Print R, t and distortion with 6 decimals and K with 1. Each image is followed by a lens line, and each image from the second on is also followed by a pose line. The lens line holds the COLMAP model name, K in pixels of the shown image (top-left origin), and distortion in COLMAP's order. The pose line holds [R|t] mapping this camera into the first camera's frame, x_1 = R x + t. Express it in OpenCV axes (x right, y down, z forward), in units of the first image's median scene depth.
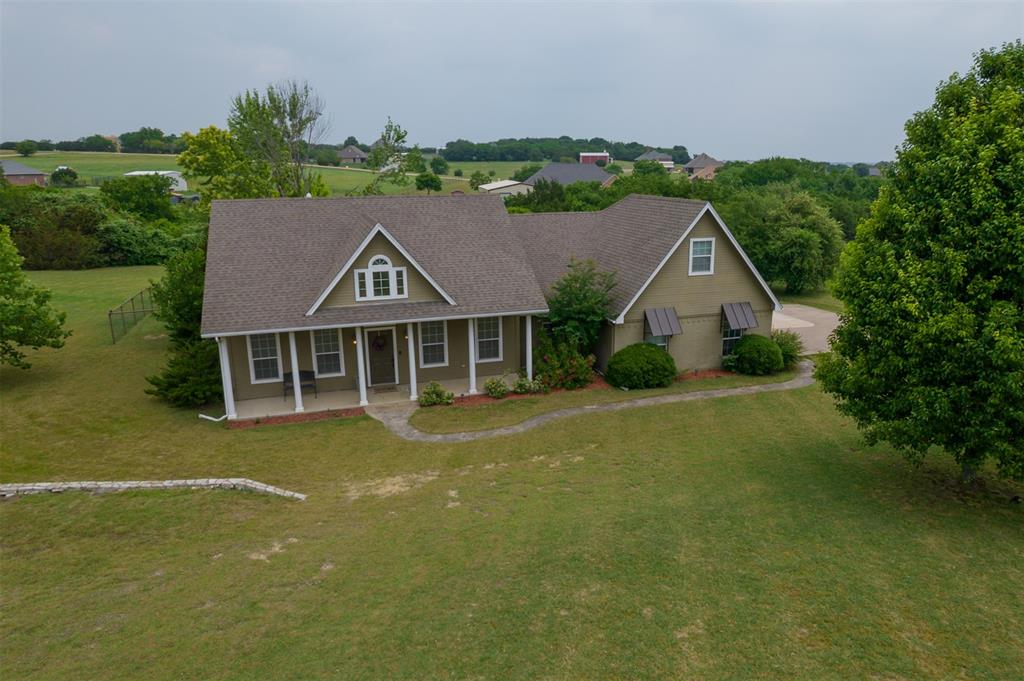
lens RADIAL K [[665.3, 0, 509.5], [0, 665.3, 324.8], [0, 0, 1]] dist [-0.080376, 0.084061]
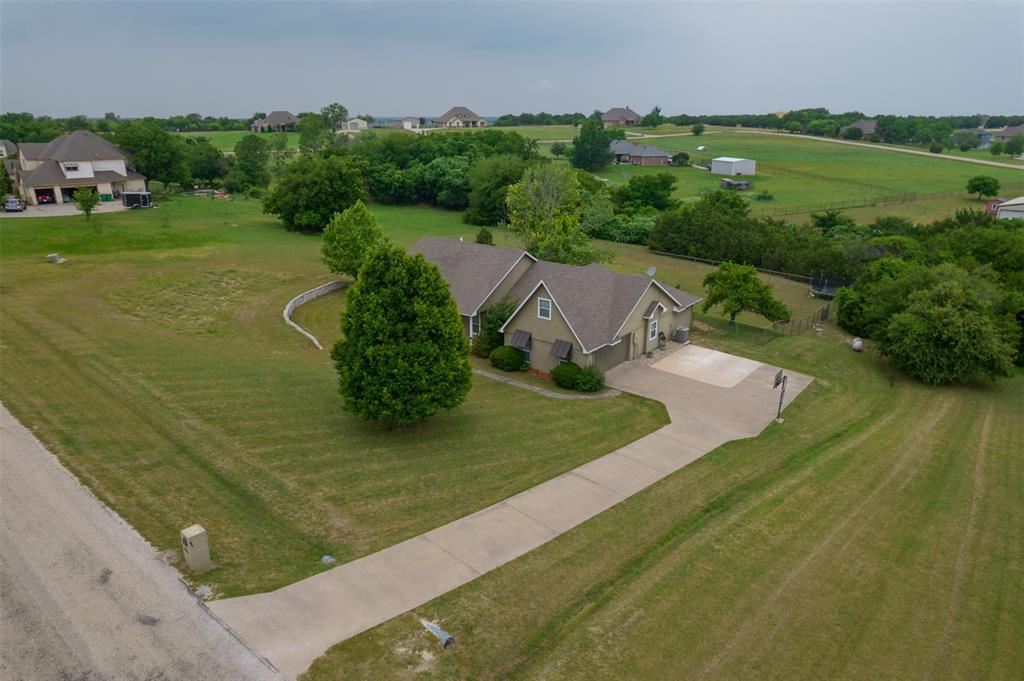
lens RADIAL K [[665.3, 0, 509.5], [0, 665.3, 324.8], [0, 0, 1]] dist [-0.080376, 0.084061]
pose [[0.553661, 0.237864, -0.798048, 1.646840], [-0.188707, 0.969244, 0.157971, -0.321470], [0.811079, 0.063135, 0.581520, -0.089516]]
